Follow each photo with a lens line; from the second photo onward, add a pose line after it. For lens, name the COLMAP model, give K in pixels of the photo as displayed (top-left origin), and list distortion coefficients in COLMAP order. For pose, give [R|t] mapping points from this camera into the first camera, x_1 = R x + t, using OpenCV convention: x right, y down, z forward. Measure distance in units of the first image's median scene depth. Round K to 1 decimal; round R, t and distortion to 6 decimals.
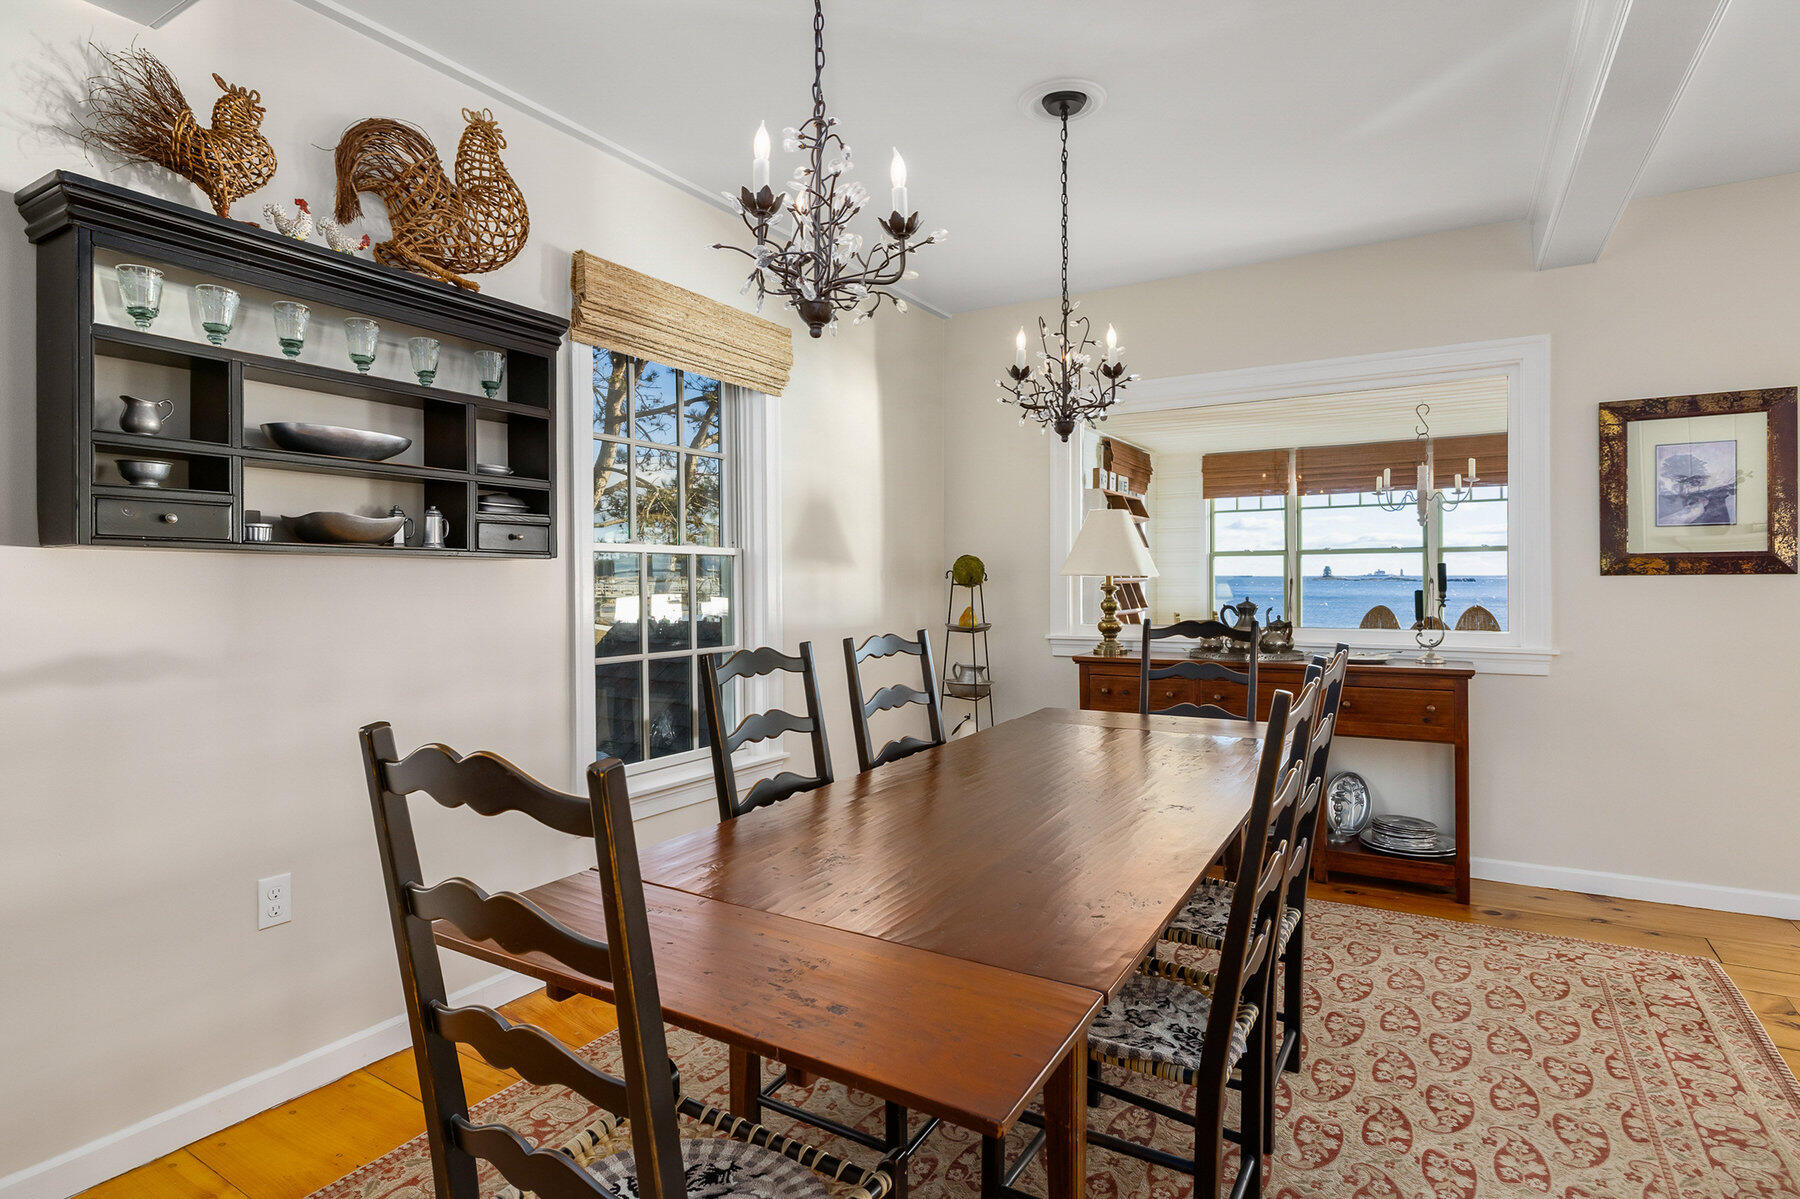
lens RADIAL K [[917.1, 0, 902.1], [0, 917.1, 587.7], [0, 0, 1]] dist [-0.001687, 0.000129]
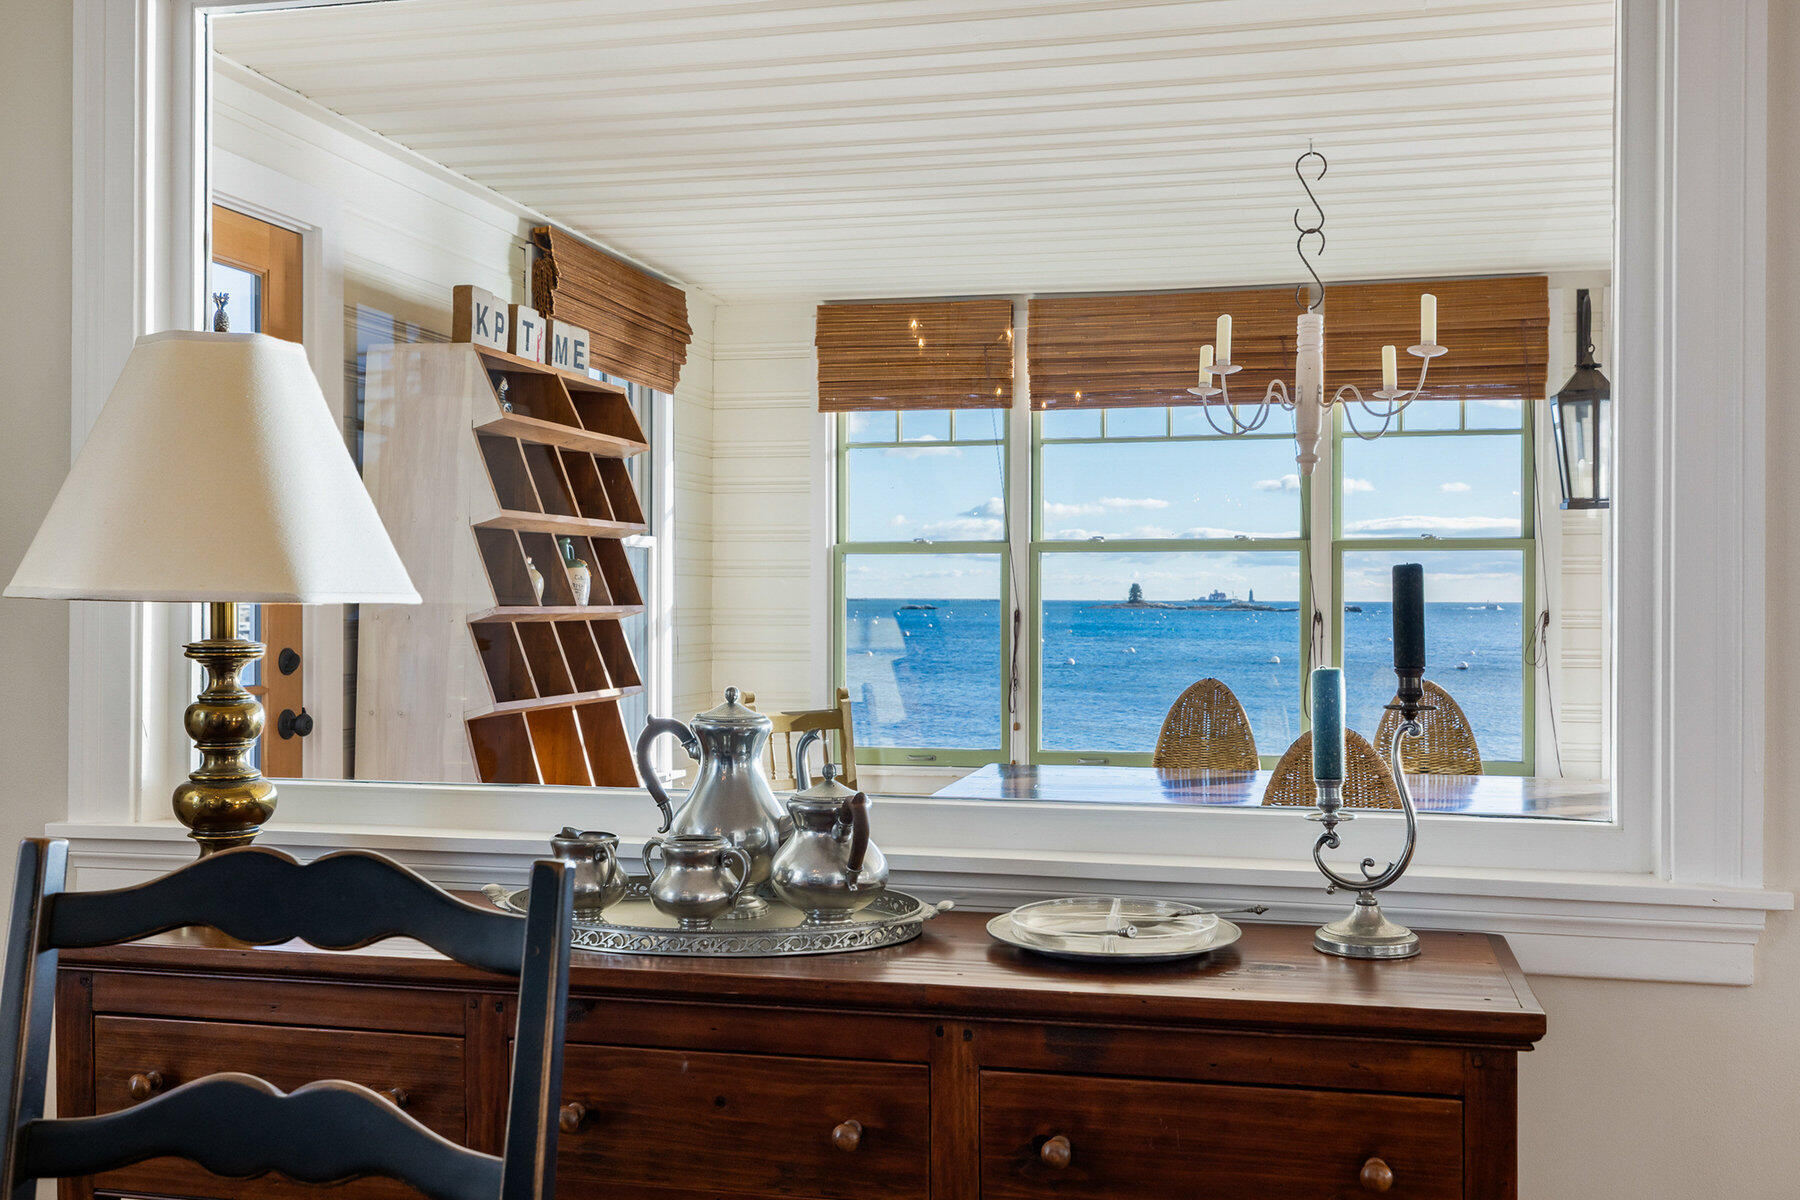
lens RADIAL K [[1807.1, 0, 878.3], [0, 1807.1, 603.0], [0, 0, 1]] dist [0.000650, 0.010971]
pose [[0.956613, 0.009261, 0.291215, 0.131591], [-0.006549, 0.999926, -0.010287, -0.004413], [-0.291289, 0.007934, 0.956602, 0.245632]]
